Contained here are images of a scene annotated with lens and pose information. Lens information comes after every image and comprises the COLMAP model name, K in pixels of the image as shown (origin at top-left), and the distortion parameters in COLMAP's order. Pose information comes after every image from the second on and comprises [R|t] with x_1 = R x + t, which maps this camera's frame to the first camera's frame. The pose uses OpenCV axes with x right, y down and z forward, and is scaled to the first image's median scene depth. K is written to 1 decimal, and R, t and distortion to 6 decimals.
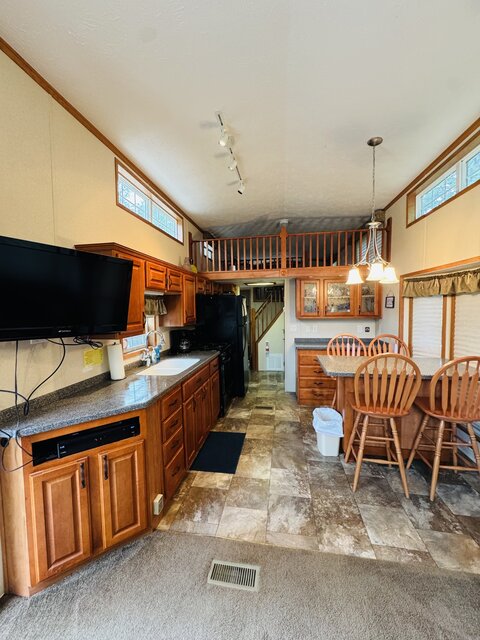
lens RADIAL K [[256.6, 0, 240.0], [0, 256.6, 320.0], [0, 0, 1]] dist [-0.000585, -0.000042]
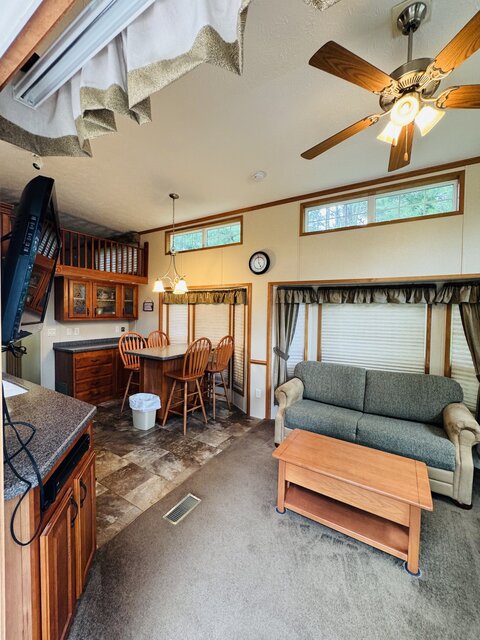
lens RADIAL K [[256.6, 0, 240.0], [0, 256.6, 320.0], [0, 0, 1]] dist [-0.000585, -0.000042]
pose [[0.373799, -0.011227, 0.927442, -0.660259], [0.028717, 0.999587, 0.000526, 0.016772], [-0.927065, 0.026437, 0.373967, 0.119463]]
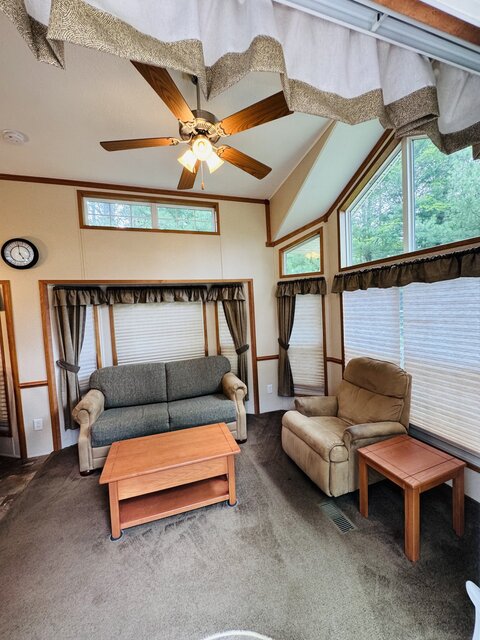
lens RADIAL K [[256.6, 0, 240.0], [0, 256.6, 320.0], [0, 0, 1]] dist [-0.000585, -0.000042]
pose [[-0.464990, -0.016440, 0.885163, -0.670458], [0.098891, 0.992606, 0.070385, -0.006847], [-0.879775, 0.120263, -0.459926, 0.262004]]
